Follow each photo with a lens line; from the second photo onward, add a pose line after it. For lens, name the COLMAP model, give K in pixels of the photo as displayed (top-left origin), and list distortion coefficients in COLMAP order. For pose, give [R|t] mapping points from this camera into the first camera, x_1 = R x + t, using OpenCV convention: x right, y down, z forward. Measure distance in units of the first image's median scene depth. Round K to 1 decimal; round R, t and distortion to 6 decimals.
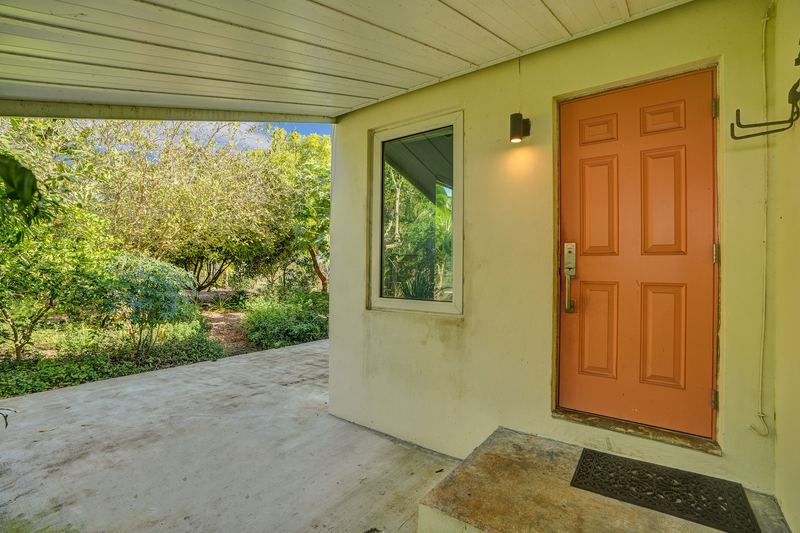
lens RADIAL K [[384.3, 0, 404.2], [0, 384.3, 265.7], [0, 0, 1]] dist [-0.059224, 0.030423]
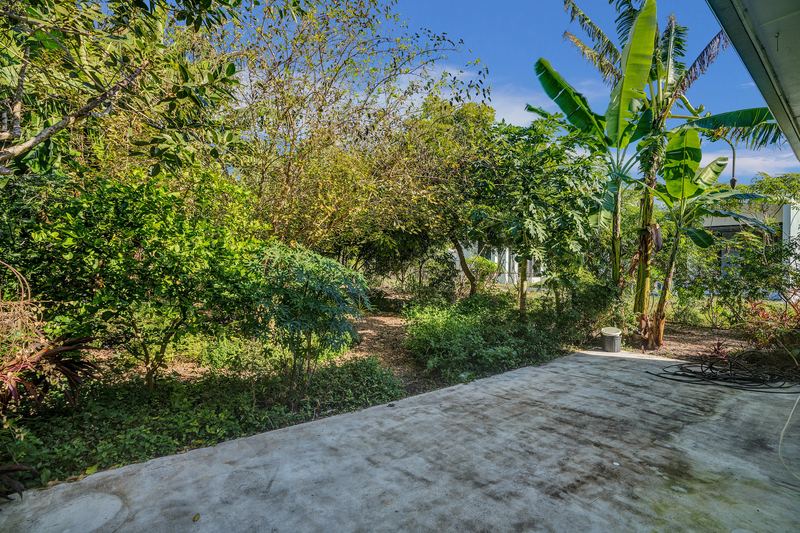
lens RADIAL K [[384.3, 0, 404.2], [0, 384.3, 265.7], [0, 0, 1]] dist [-0.059224, 0.030423]
pose [[0.961700, 0.012022, -0.273839, -0.350443], [-0.009752, 0.999906, 0.009650, -0.002041], [0.273929, -0.006610, 0.961727, 0.425498]]
